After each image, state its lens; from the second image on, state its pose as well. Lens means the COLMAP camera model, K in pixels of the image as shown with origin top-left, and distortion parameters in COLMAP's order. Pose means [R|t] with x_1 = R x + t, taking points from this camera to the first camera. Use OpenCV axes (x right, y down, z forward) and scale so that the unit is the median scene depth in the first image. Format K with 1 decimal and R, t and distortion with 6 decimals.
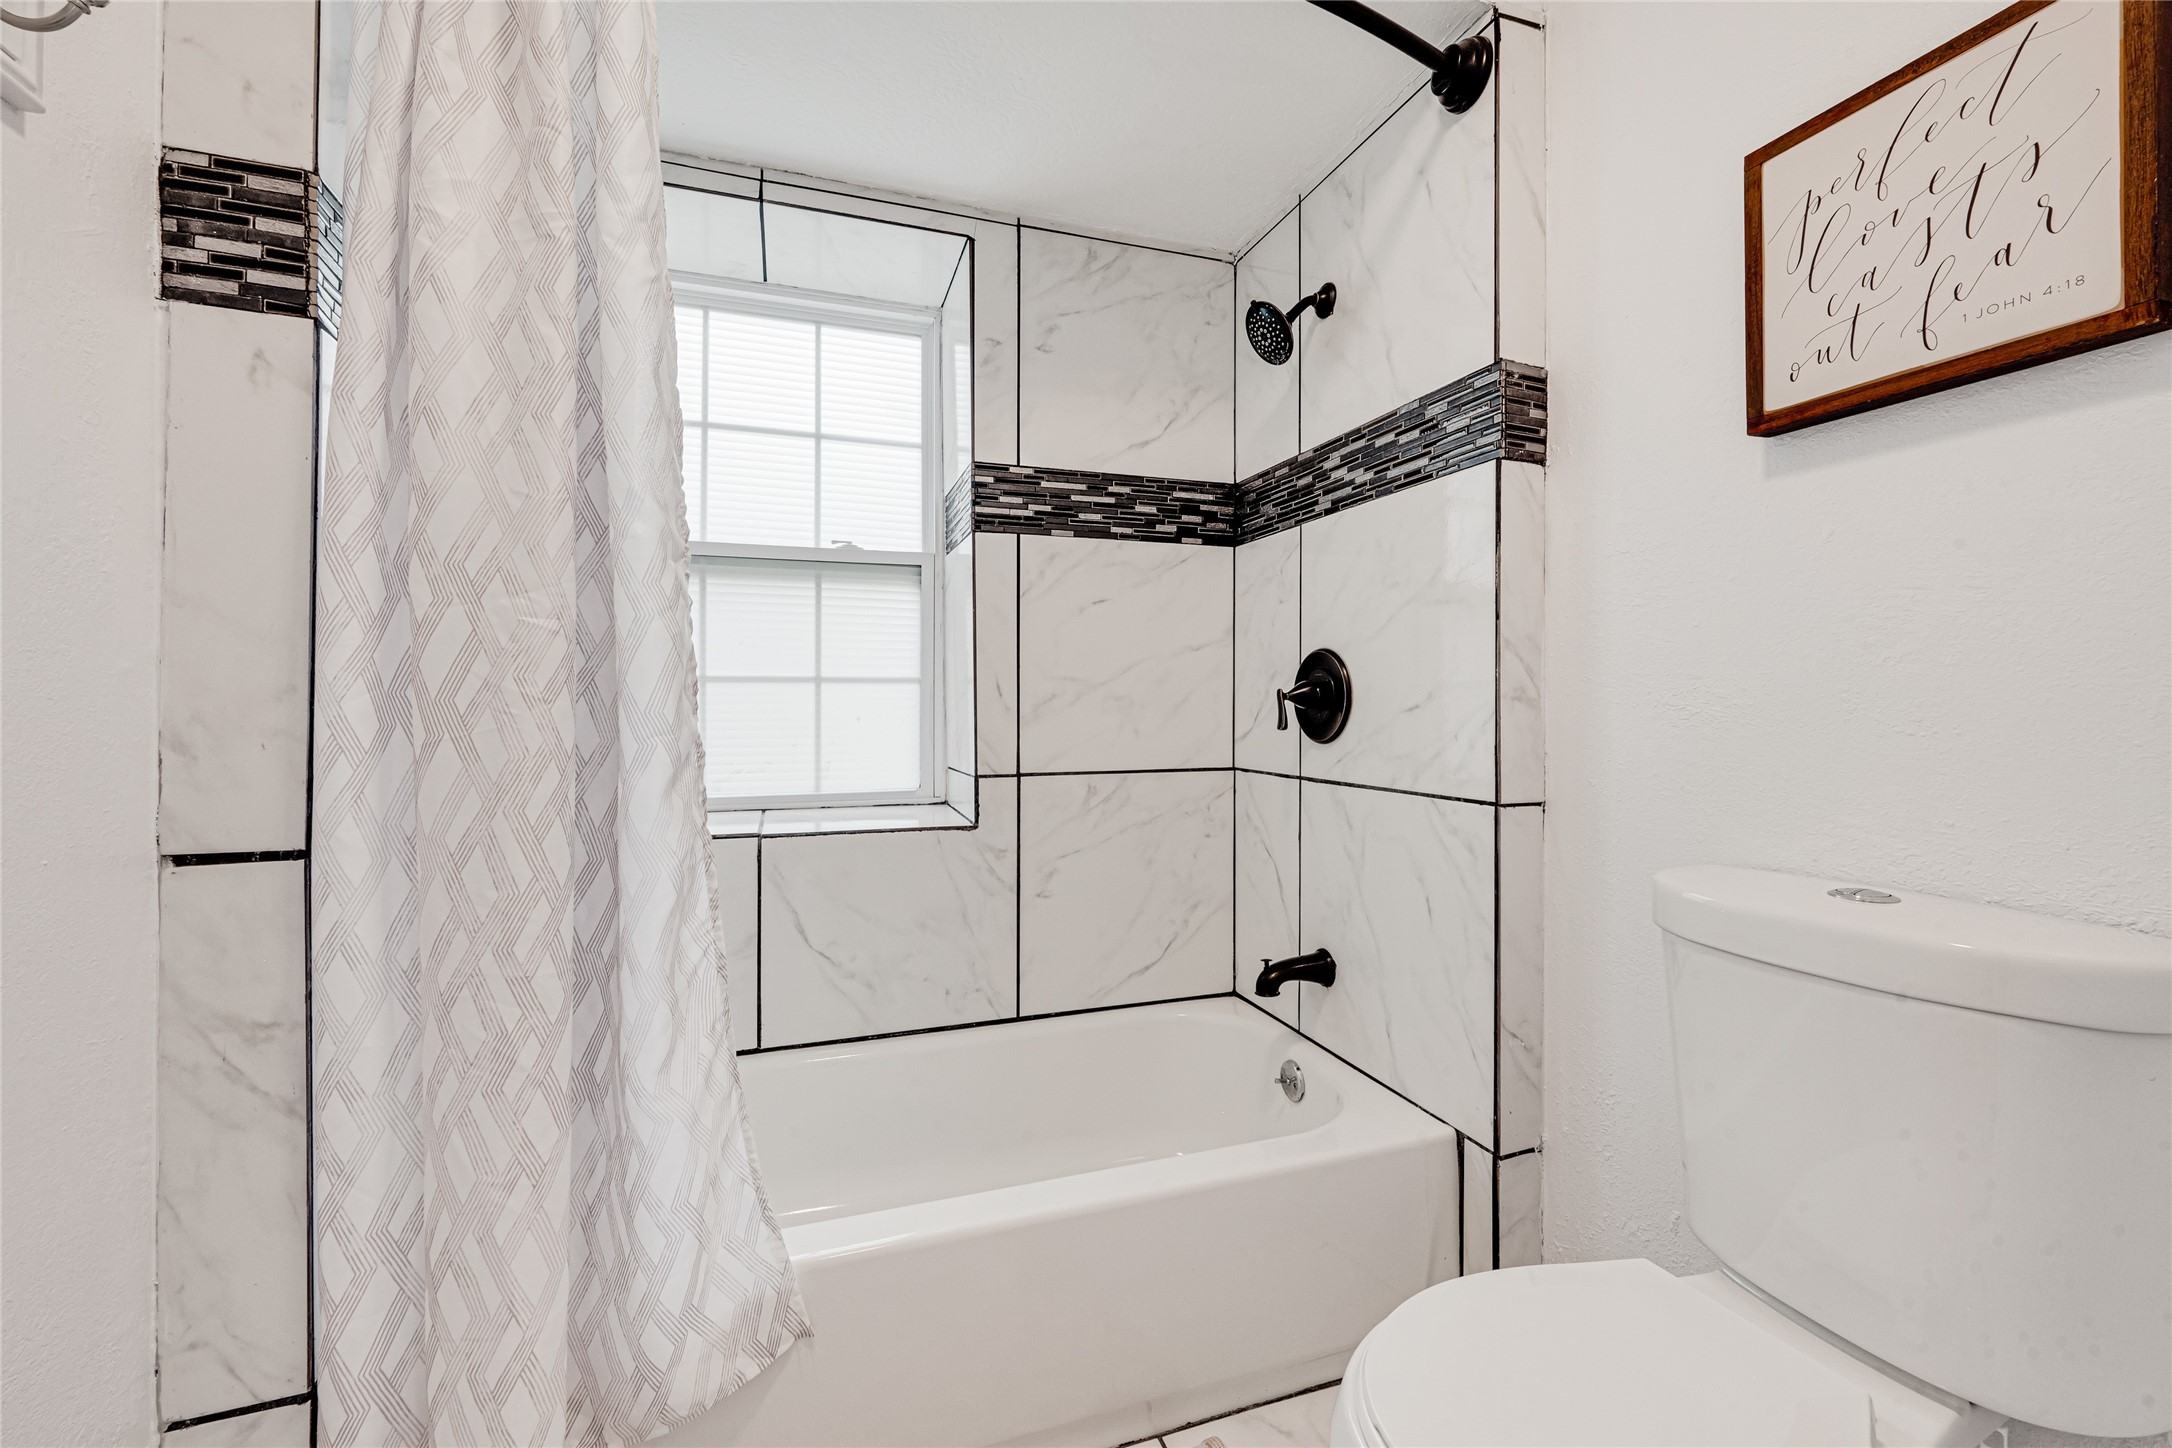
lens RADIAL K [[904.2, 0, 1086.0], [0, 904.2, 724.0], [0, 0, 1]] dist [-0.000132, -0.000053]
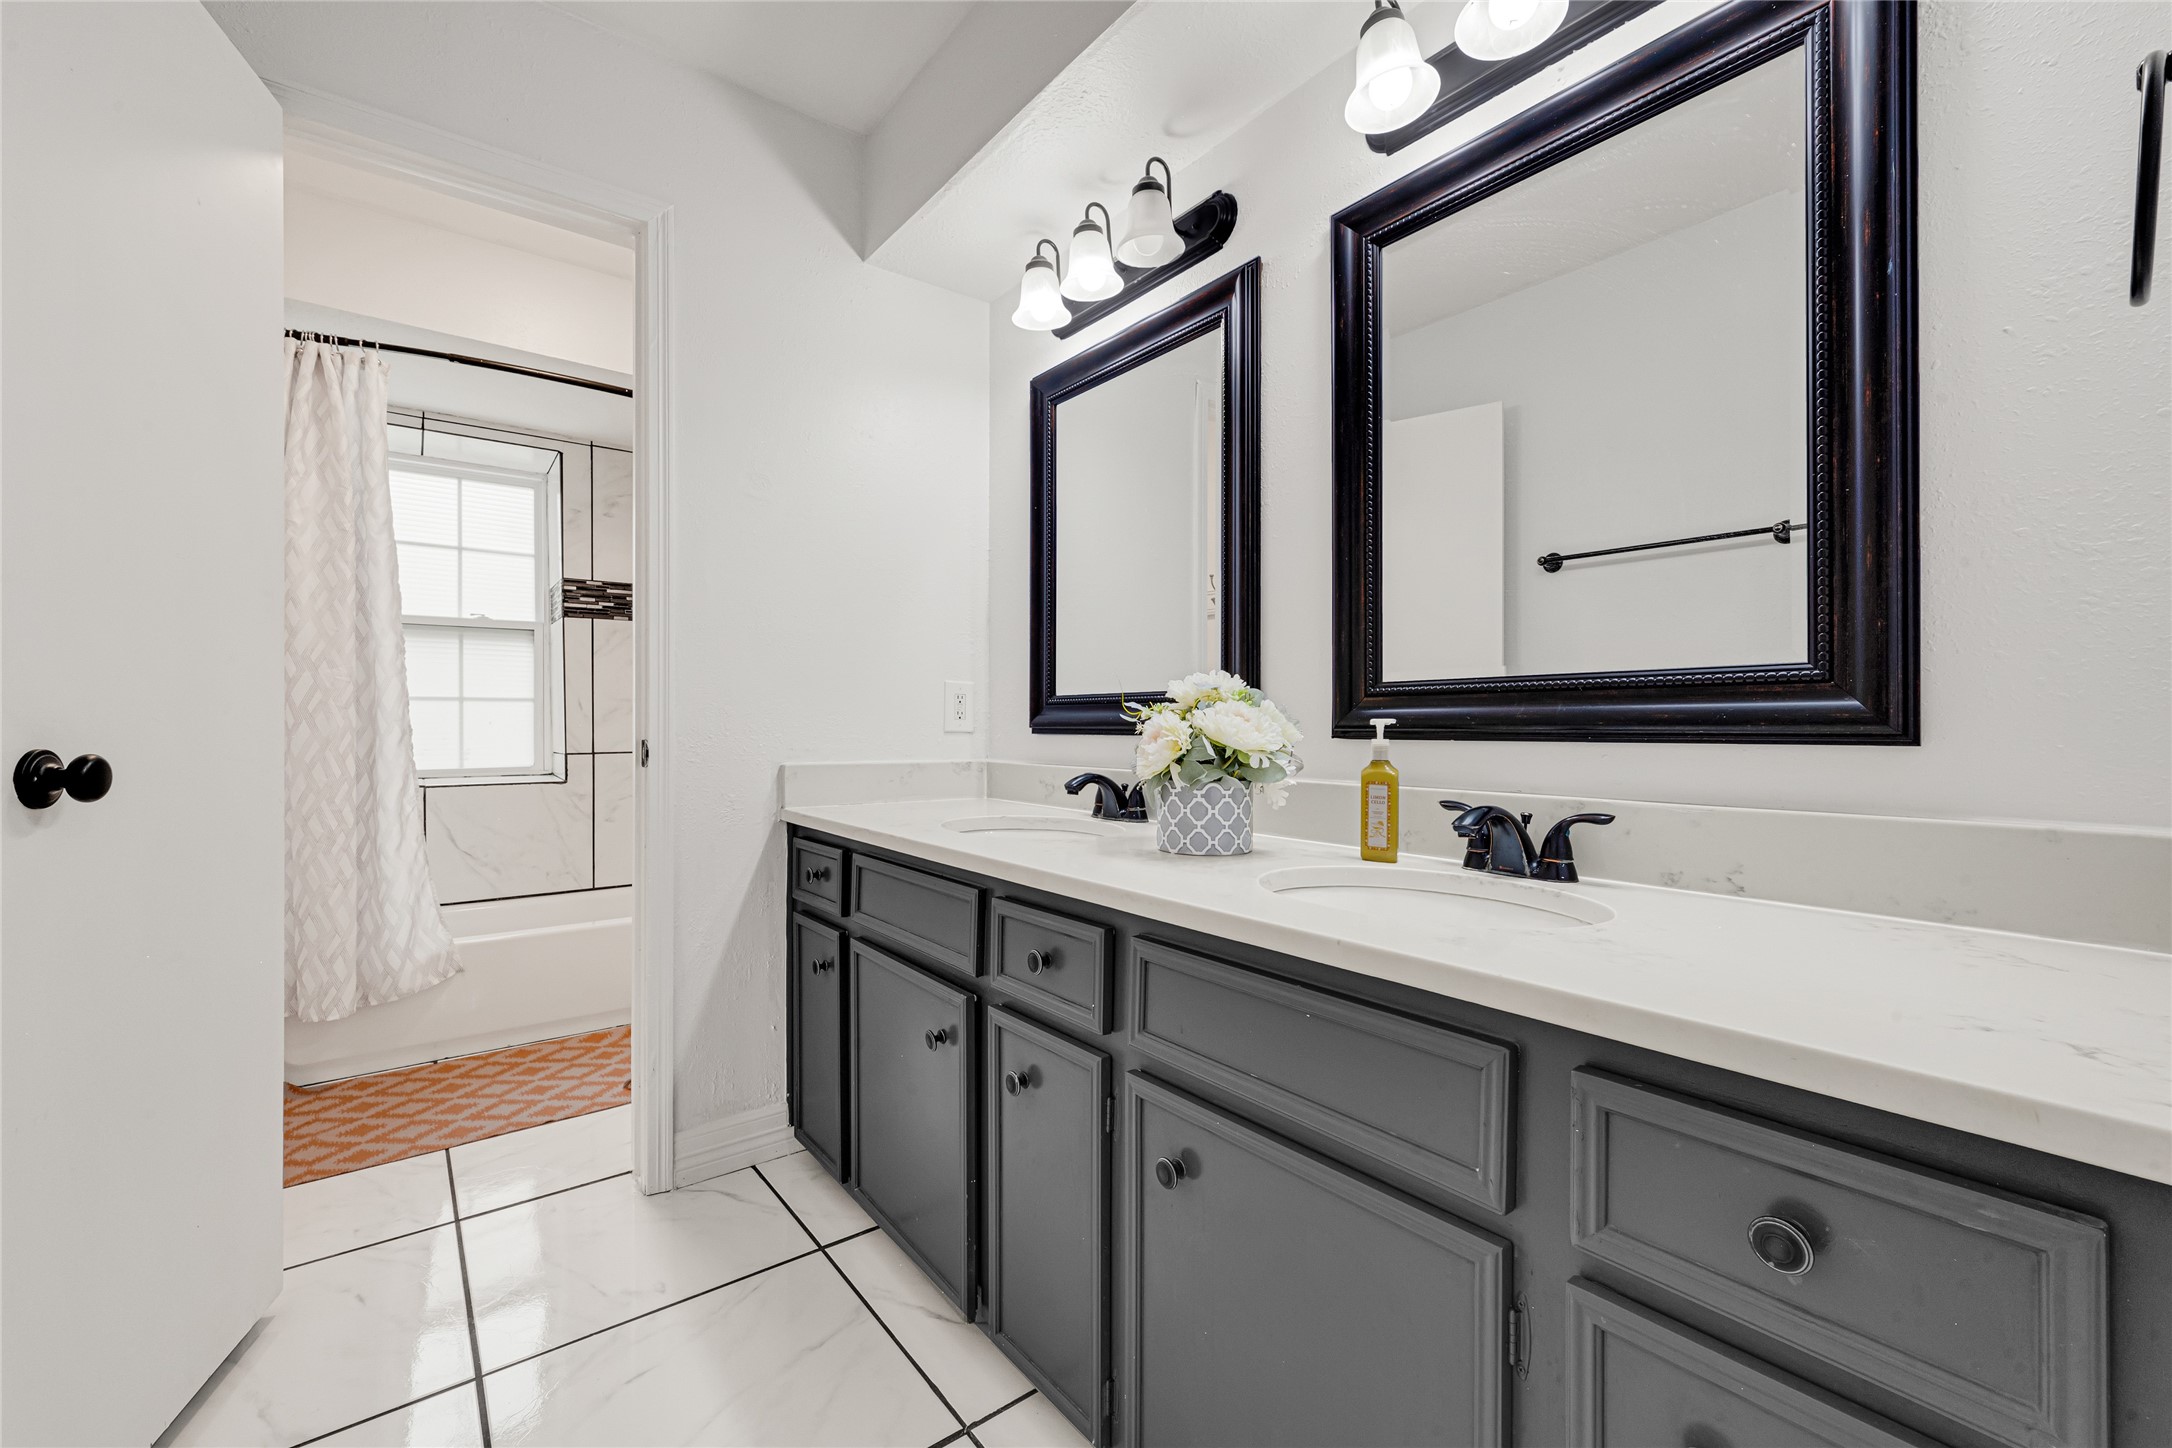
lens RADIAL K [[889.3, 0, 1083.0], [0, 889.3, 740.7], [0, 0, 1]] dist [-0.000009, -0.000005]
pose [[0.946183, -0.006839, 0.323560, 0.468698], [0.007413, 0.999972, -0.000541, 0.067951], [-0.323548, 0.002911, 0.946207, -1.681969]]
